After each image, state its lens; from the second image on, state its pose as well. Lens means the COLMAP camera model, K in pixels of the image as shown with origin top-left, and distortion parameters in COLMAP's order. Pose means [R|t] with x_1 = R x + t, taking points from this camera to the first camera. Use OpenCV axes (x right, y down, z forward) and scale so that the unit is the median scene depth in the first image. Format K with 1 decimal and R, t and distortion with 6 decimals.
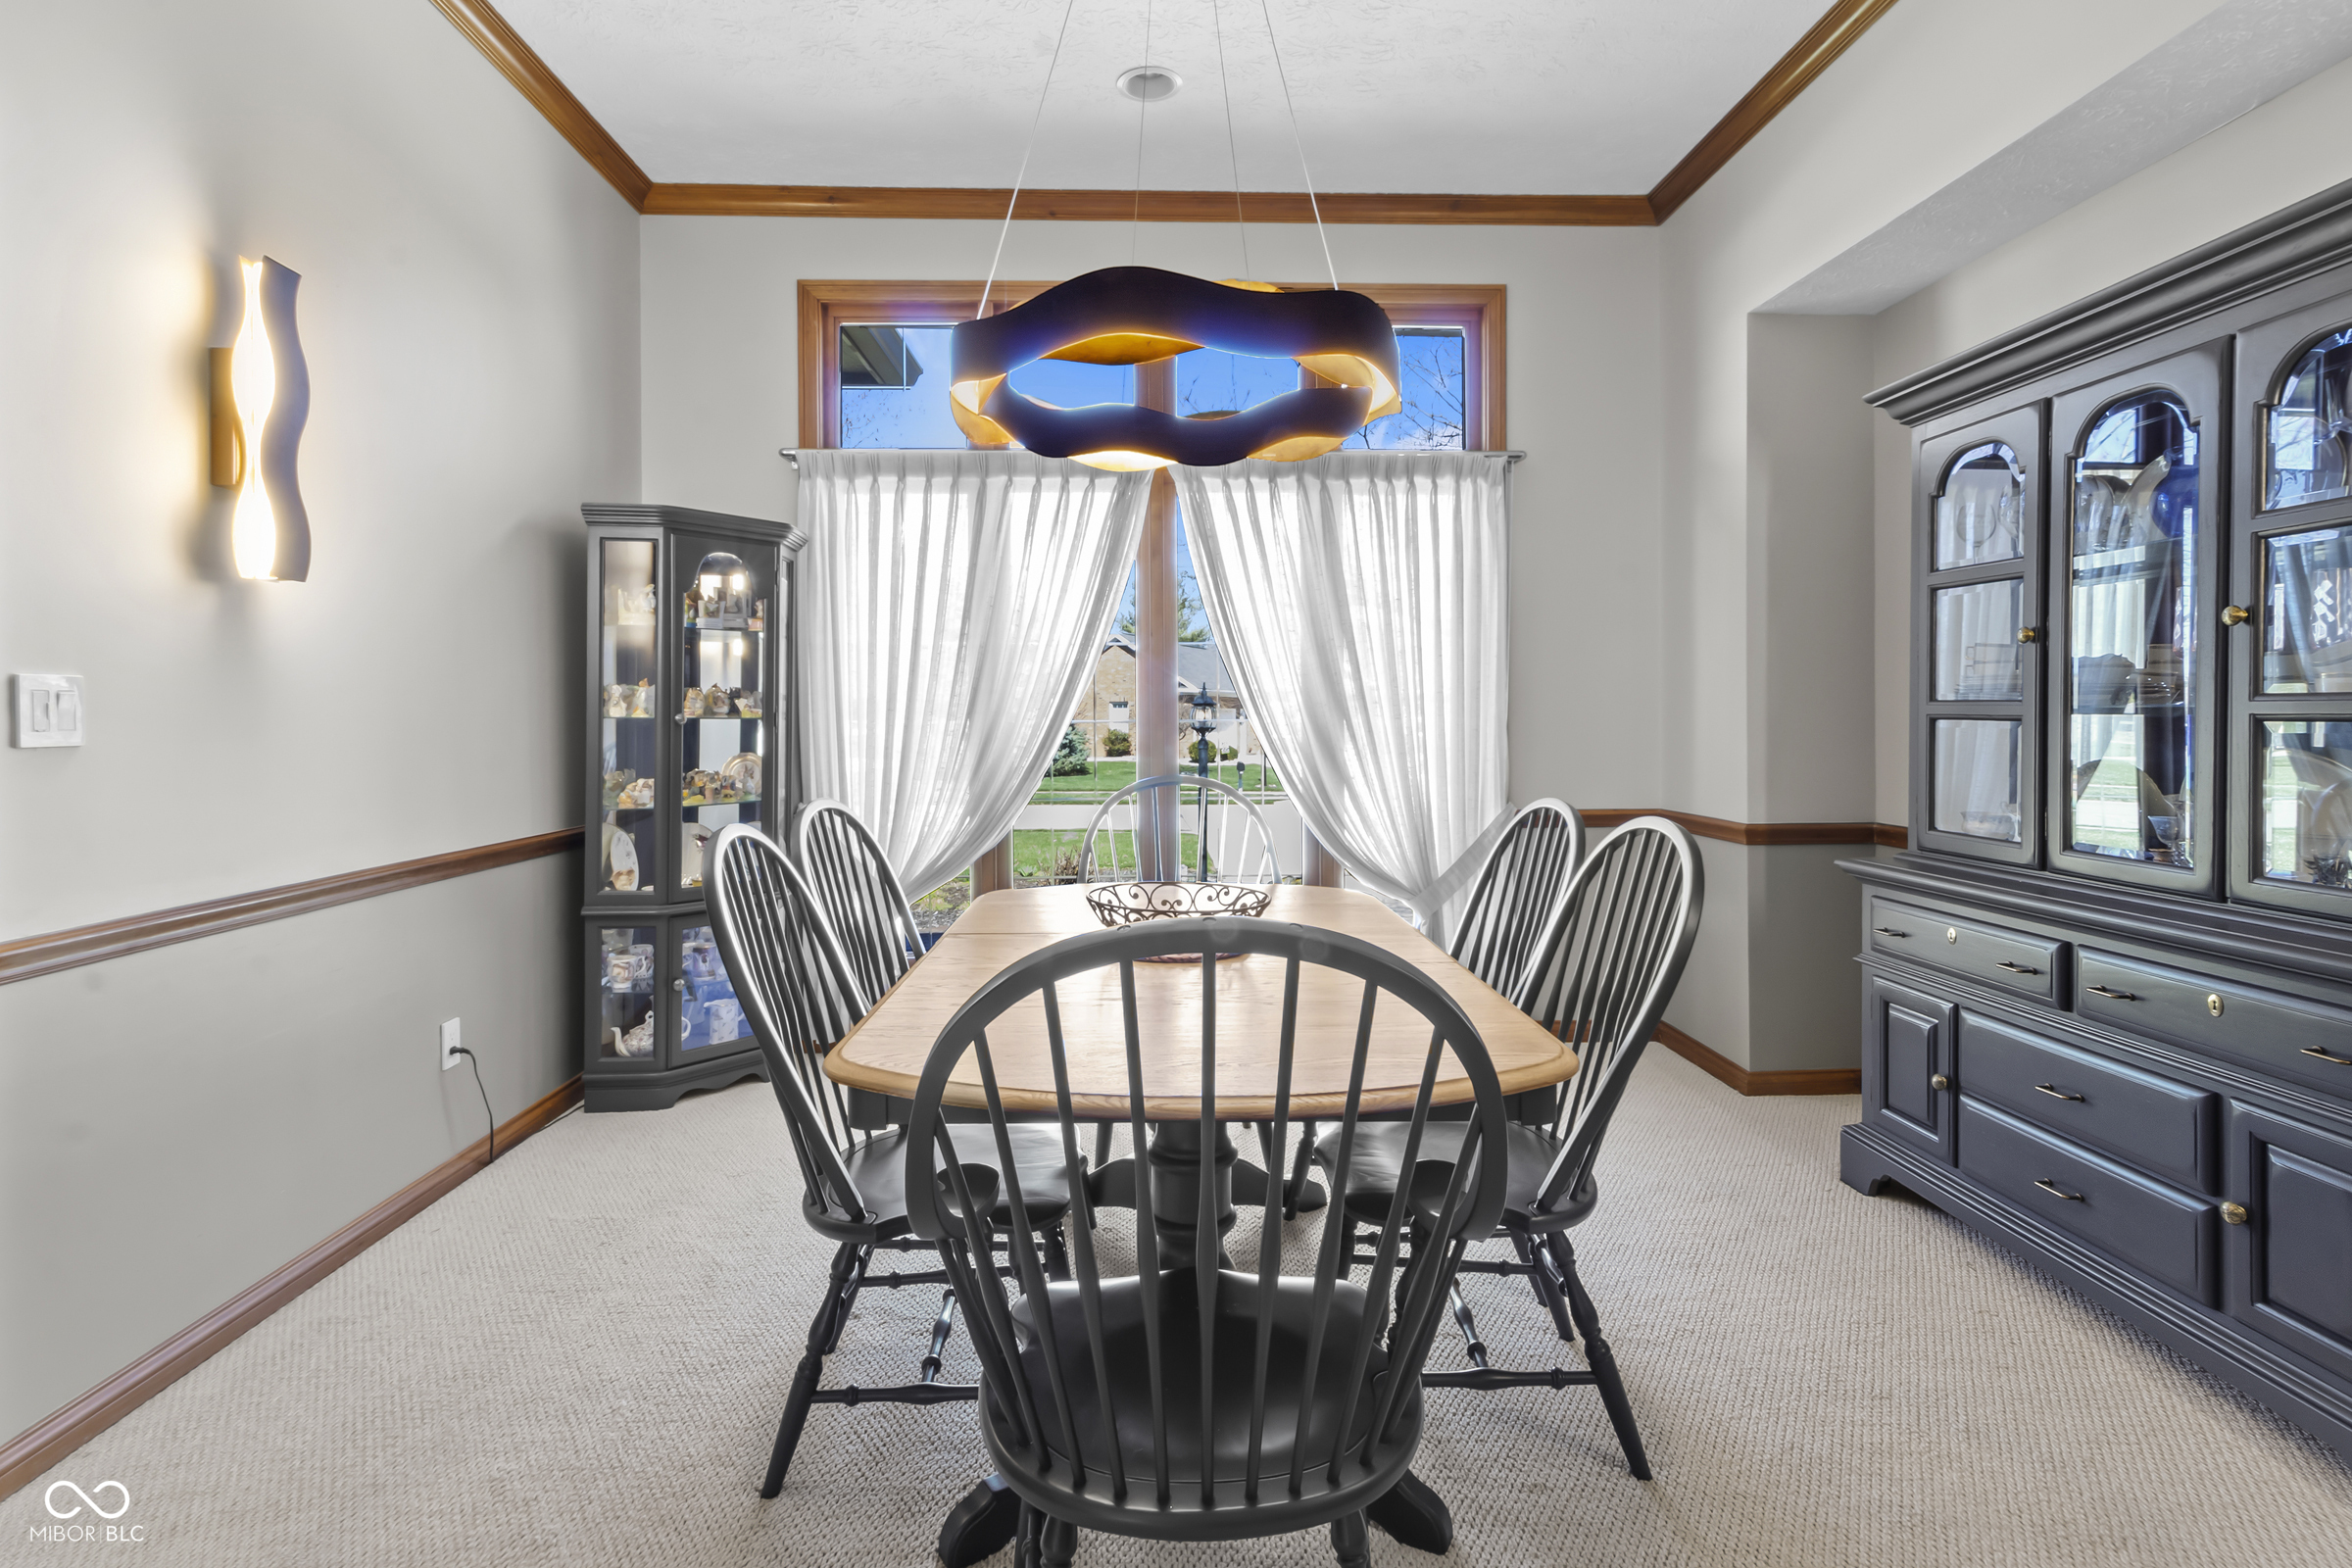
lens RADIAL K [[1106.0, 0, 1184.7], [0, 1106.0, 716.6], [0, 0, 1]] dist [-0.000003, 0.001524]
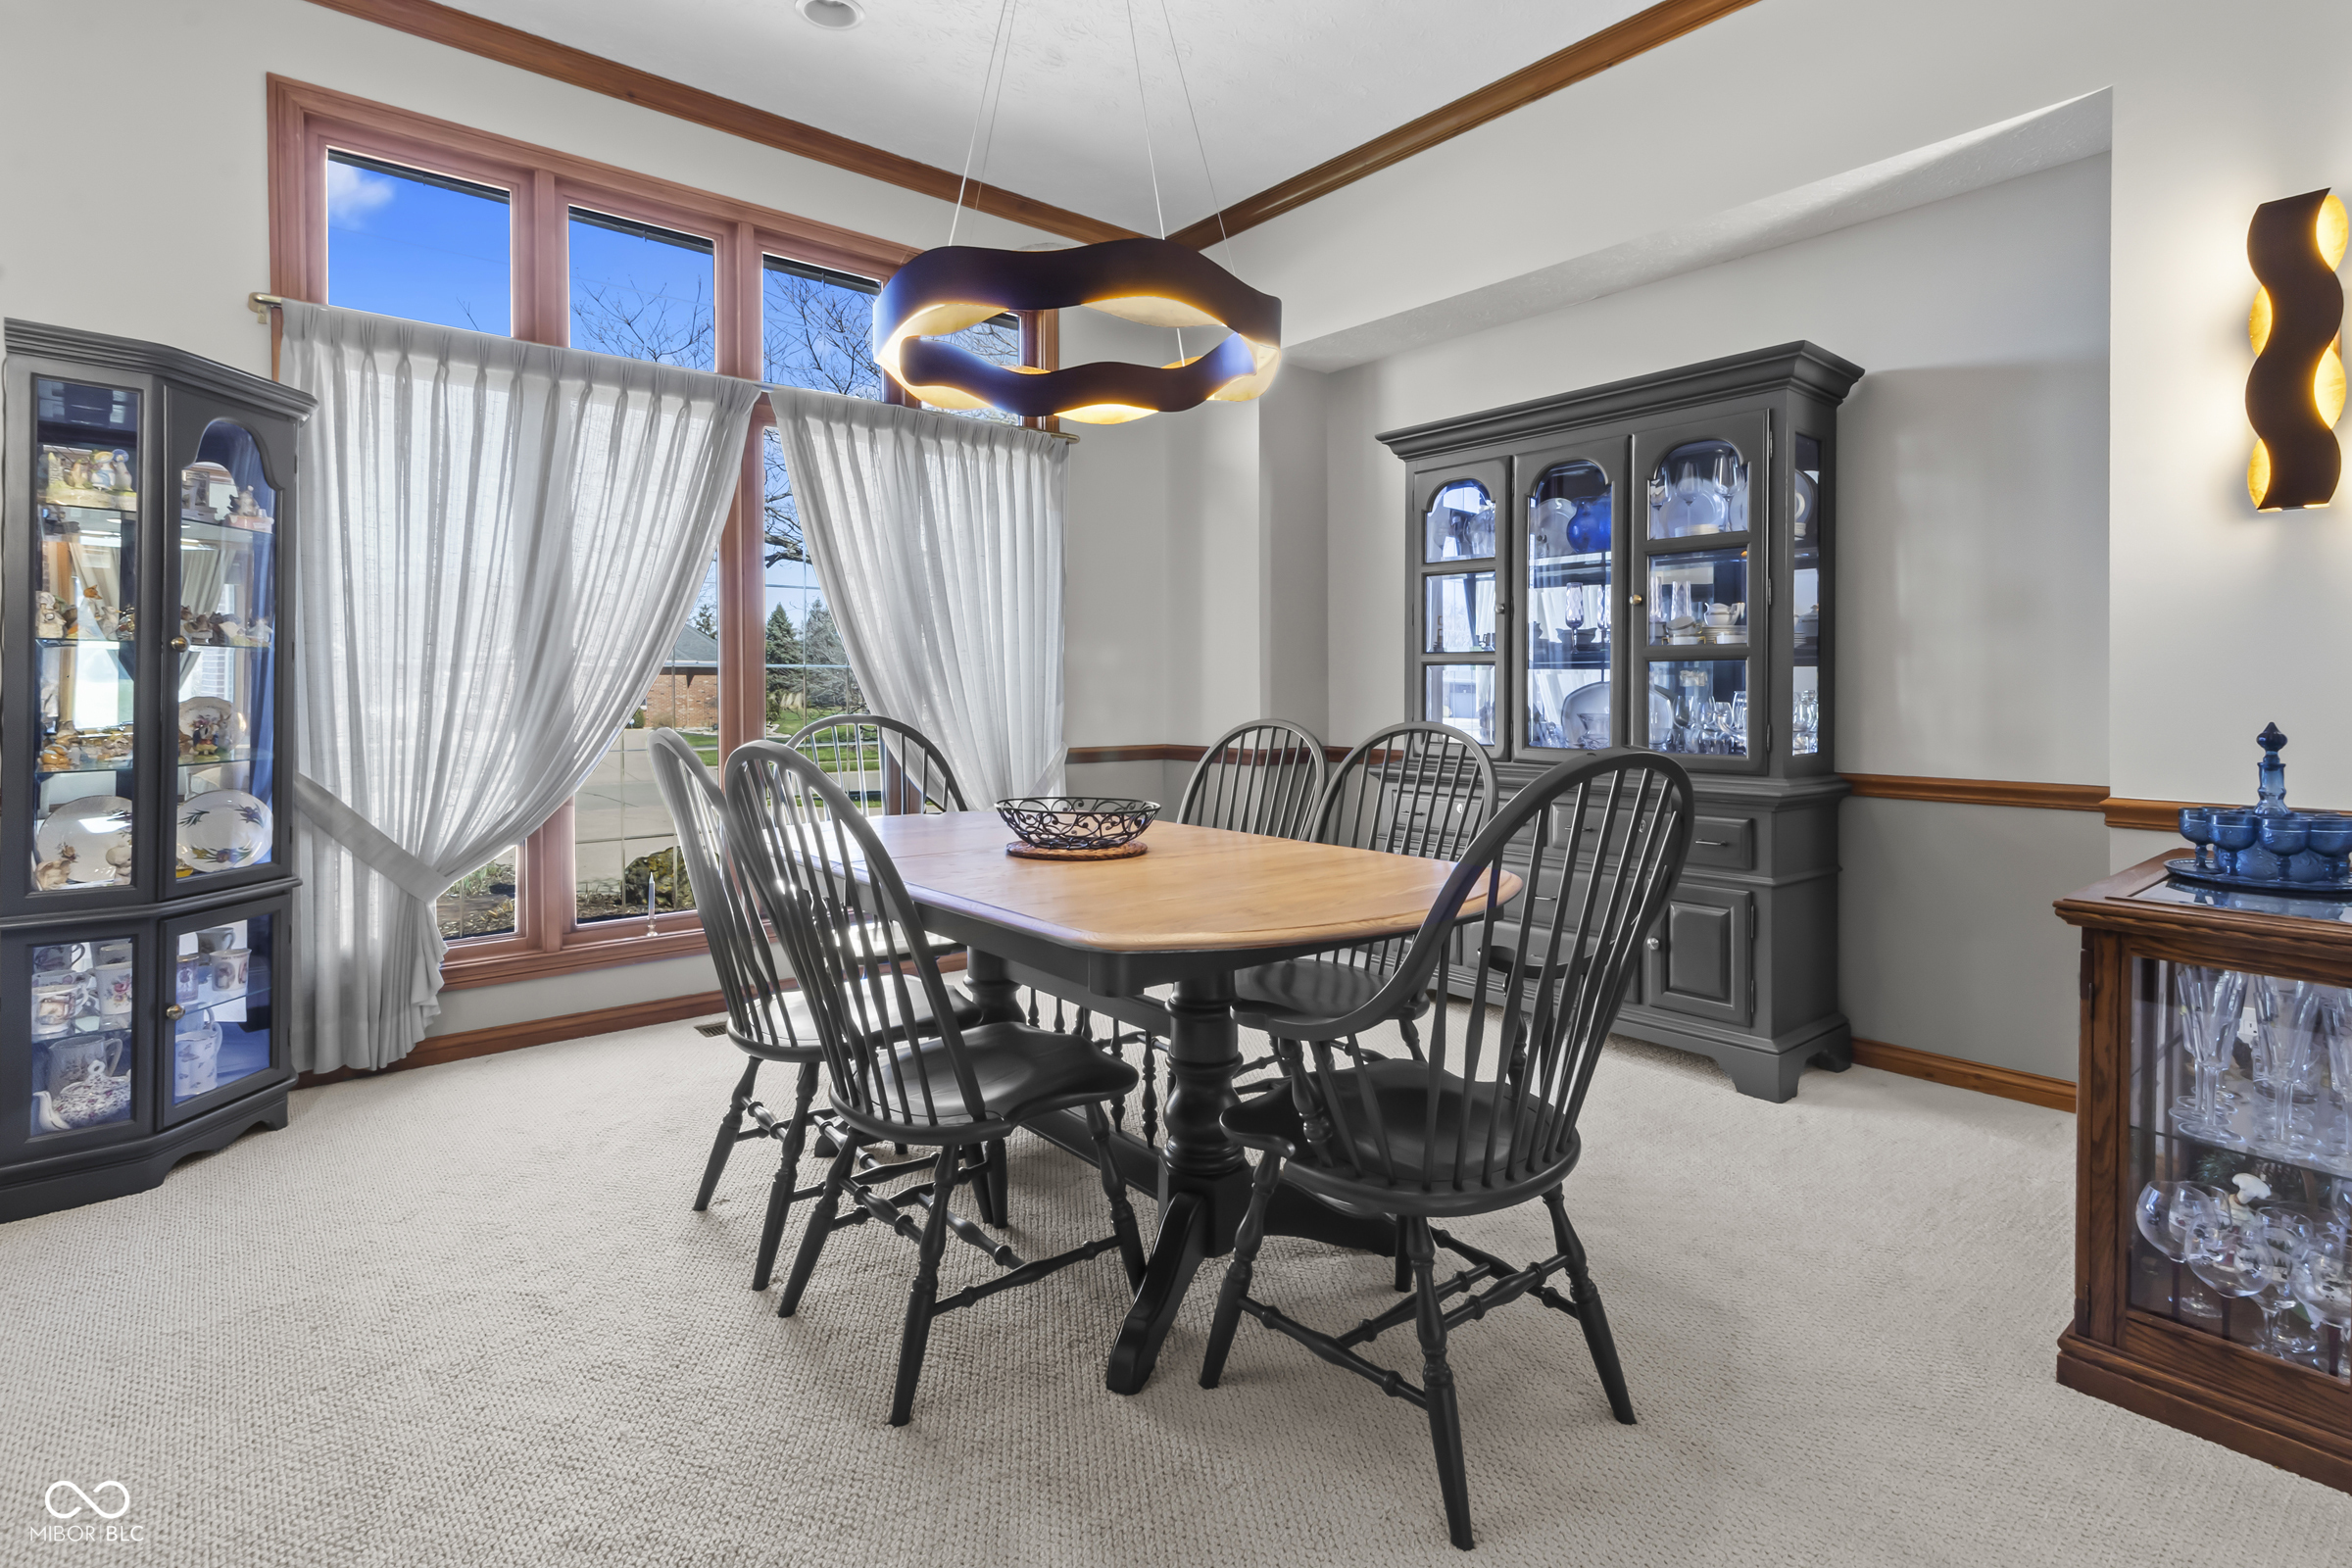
lens RADIAL K [[1106.0, 0, 1120.7], [0, 1106.0, 696.3], [0, 0, 1]] dist [-0.000003, 0.001524]
pose [[0.806916, 0.001983, 0.590663, -0.358483], [-0.005188, 0.999980, 0.003730, 0.027363], [-0.590644, -0.006075, 0.806910, 0.047406]]
